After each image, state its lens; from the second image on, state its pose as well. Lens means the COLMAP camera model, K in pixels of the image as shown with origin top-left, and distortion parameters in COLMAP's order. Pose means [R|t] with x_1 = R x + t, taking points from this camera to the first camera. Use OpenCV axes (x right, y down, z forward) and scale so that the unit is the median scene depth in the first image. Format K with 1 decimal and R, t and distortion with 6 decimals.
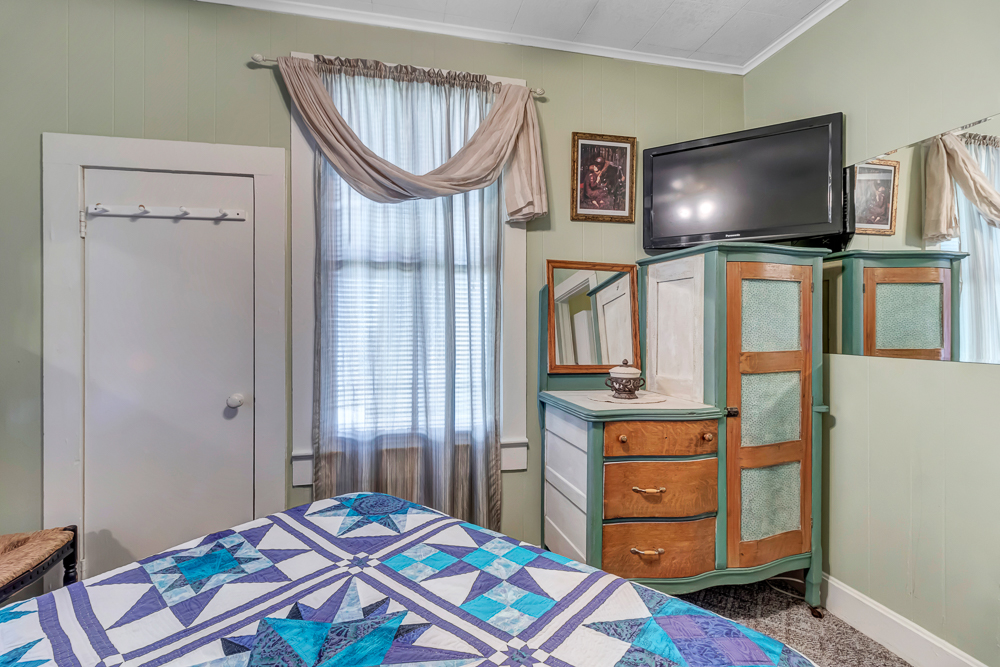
lens RADIAL K [[464.0, 0, 500.7], [0, 464.0, 328.5], [0, 0, 1]] dist [0.000728, 0.000050]
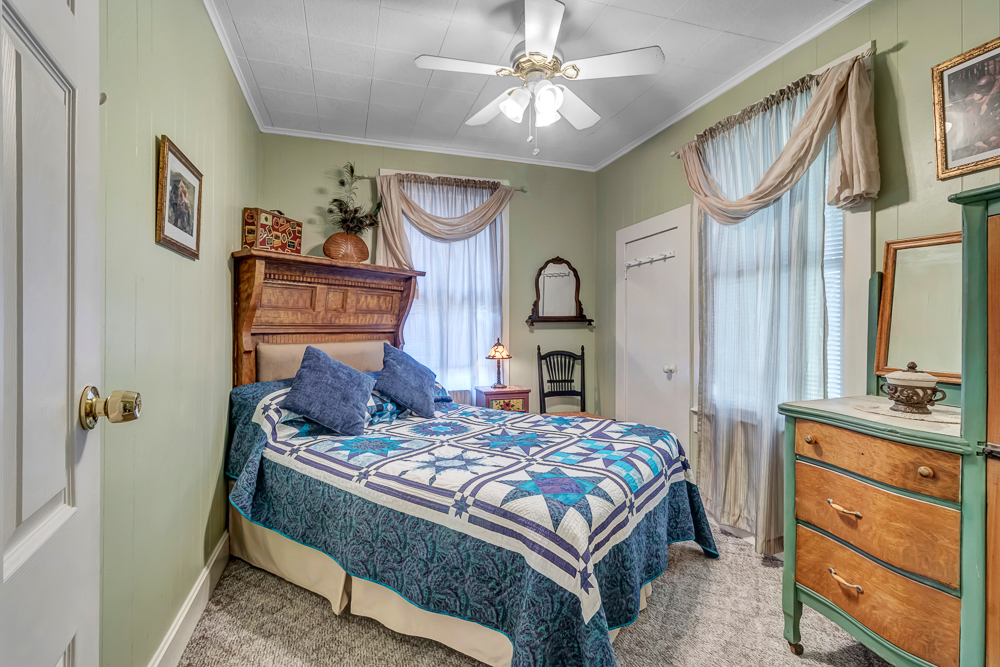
lens RADIAL K [[464.0, 0, 500.7], [0, 464.0, 328.5], [0, 0, 1]] dist [0.000728, 0.000050]
pose [[0.110416, 0.005150, -0.993872, 1.063301], [-0.001543, 0.999986, 0.005010, 0.008232], [0.993884, 0.000981, 0.110422, 0.256377]]
